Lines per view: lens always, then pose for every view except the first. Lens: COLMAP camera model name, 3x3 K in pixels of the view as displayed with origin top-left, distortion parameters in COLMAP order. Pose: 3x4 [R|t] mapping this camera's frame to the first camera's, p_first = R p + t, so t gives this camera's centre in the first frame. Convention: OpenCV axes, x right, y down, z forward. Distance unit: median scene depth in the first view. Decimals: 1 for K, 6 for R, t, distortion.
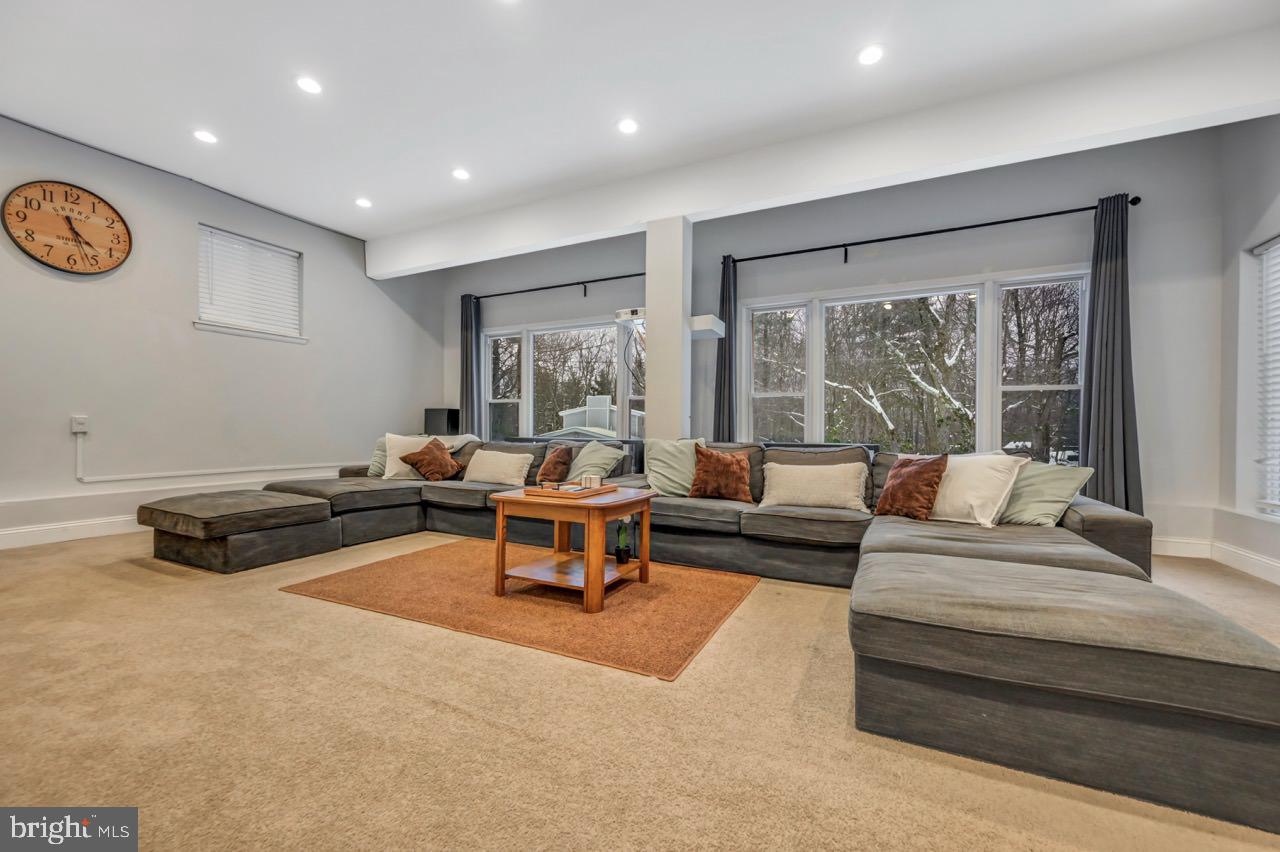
lens RADIAL K [[504.6, 0, 646.9], [0, 504.6, 429.1], [0, 0, 1]] dist [-0.002709, 0.001084]
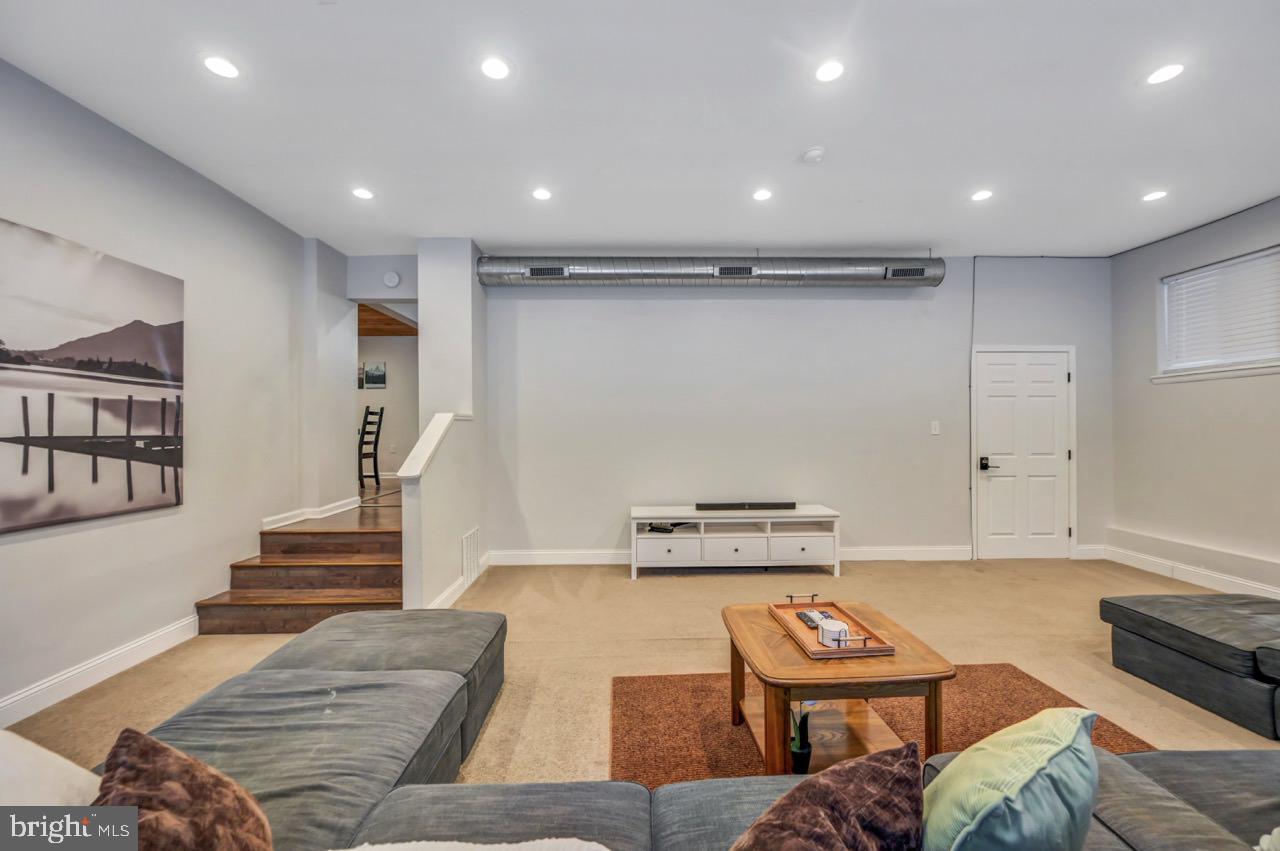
lens RADIAL K [[504.6, 0, 641.3], [0, 504.6, 426.8], [0, 0, 1]] dist [-0.002709, 0.001084]
pose [[-0.885094, -0.003746, -0.465397, 0.311688], [0.000670, 0.999956, -0.009323, -0.120708], [0.465411, -0.008564, -0.885053, 1.080530]]
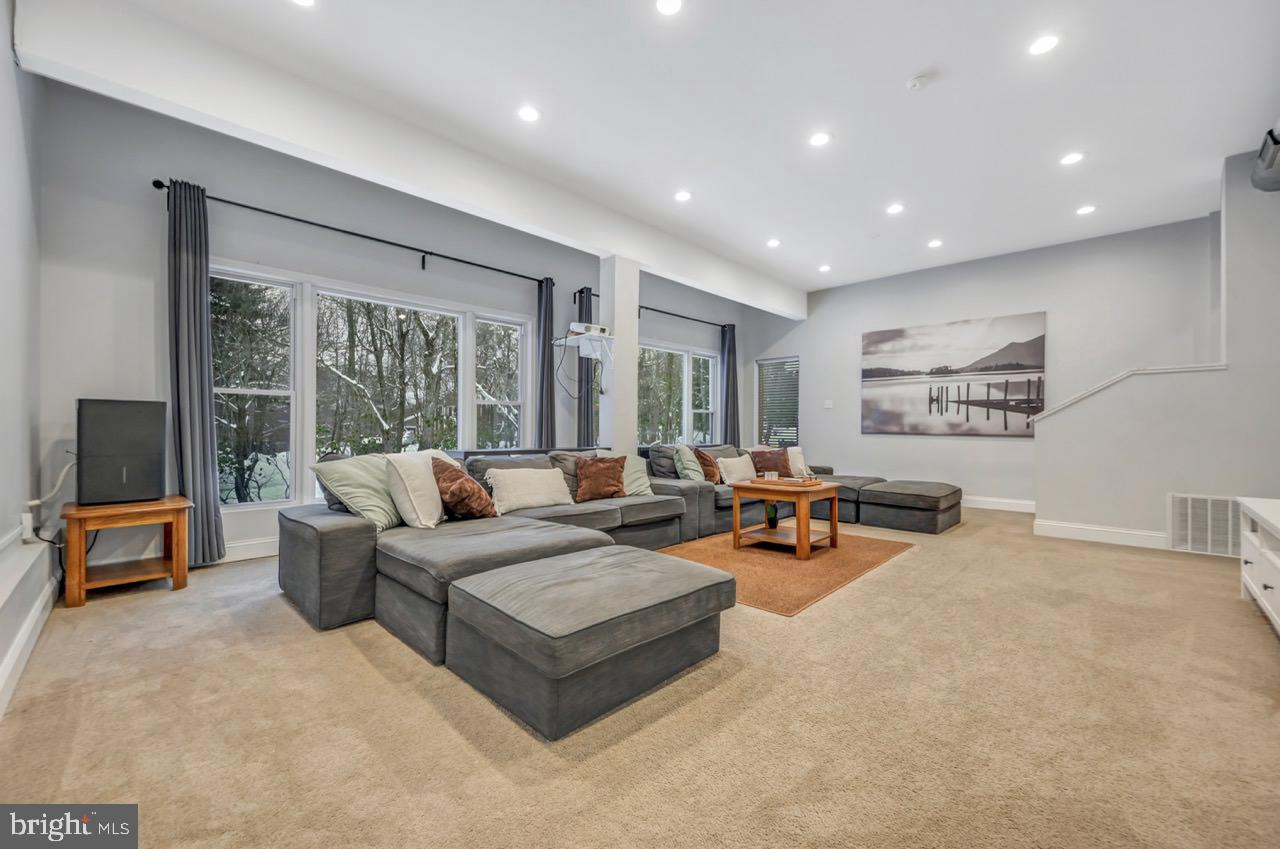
lens RADIAL K [[504.6, 0, 640.9], [0, 504.6, 432.4], [0, 0, 1]] dist [-0.002709, 0.001084]
pose [[0.317073, -0.012988, 0.948312, -1.176394], [-0.004399, 0.999875, 0.015165, -0.032668], [-0.948391, -0.008980, 0.316976, 0.651816]]
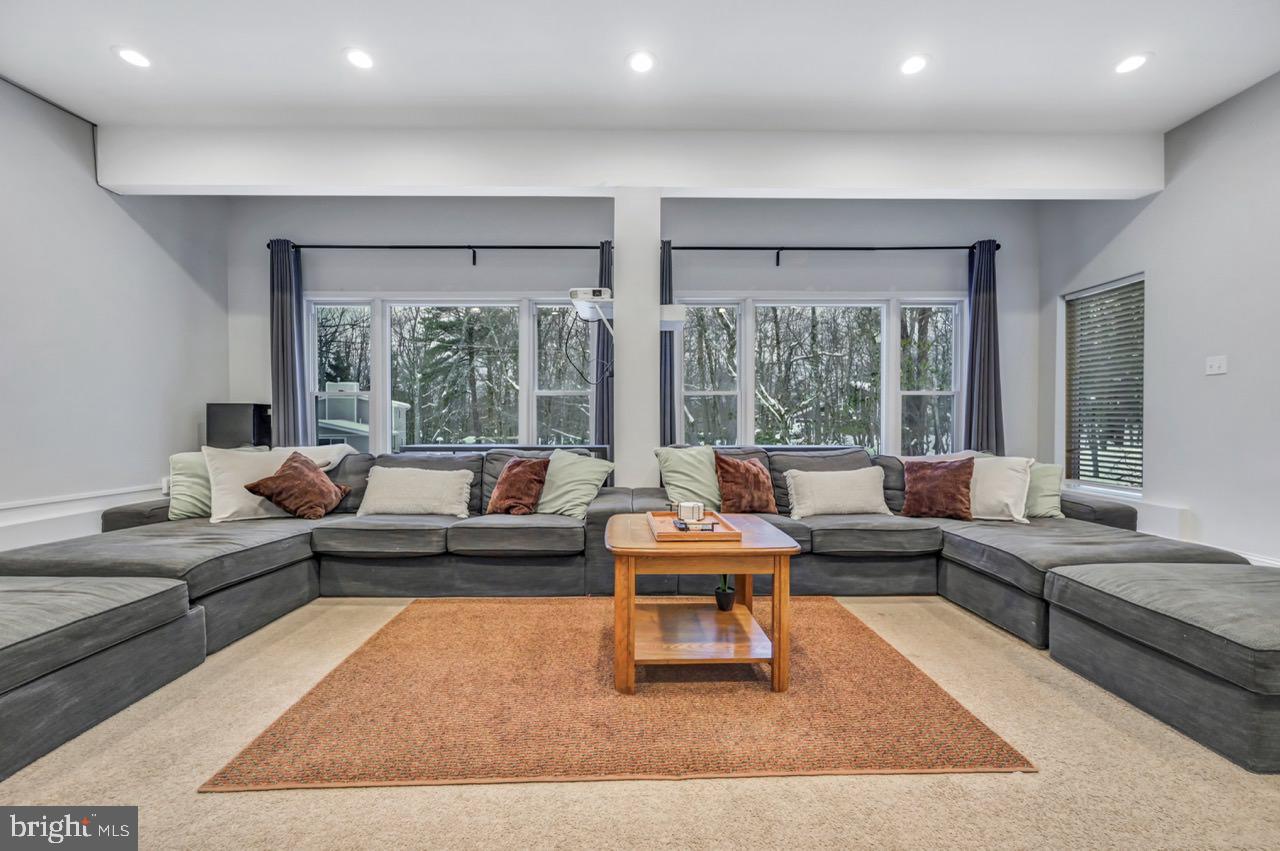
lens RADIAL K [[504.6, 0, 639.2], [0, 504.6, 426.0], [0, 0, 1]] dist [-0.002709, 0.001084]
pose [[0.893485, -0.012839, 0.448910, -0.384237], [0.006986, 0.999868, 0.014692, -0.027504], [-0.449039, -0.009991, 0.893456, 0.255244]]
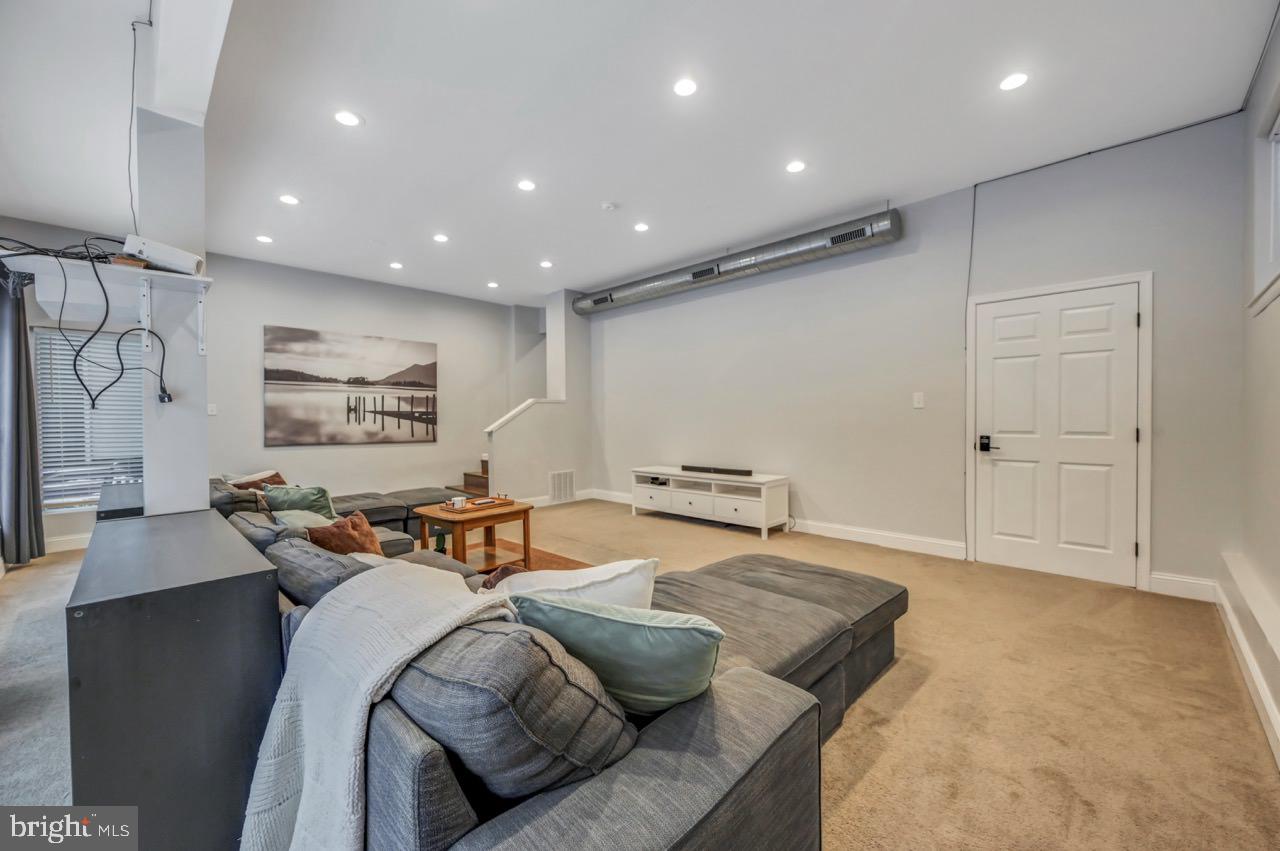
lens RADIAL K [[504.6, 0, 637.0], [0, 504.6, 425.5], [0, 0, 1]] dist [-0.002709, 0.001084]
pose [[-0.947053, -0.004584, 0.321044, -0.723017], [0.000188, 0.999890, 0.014831, -0.090006], [-0.321076, 0.014106, -0.946948, 1.549213]]
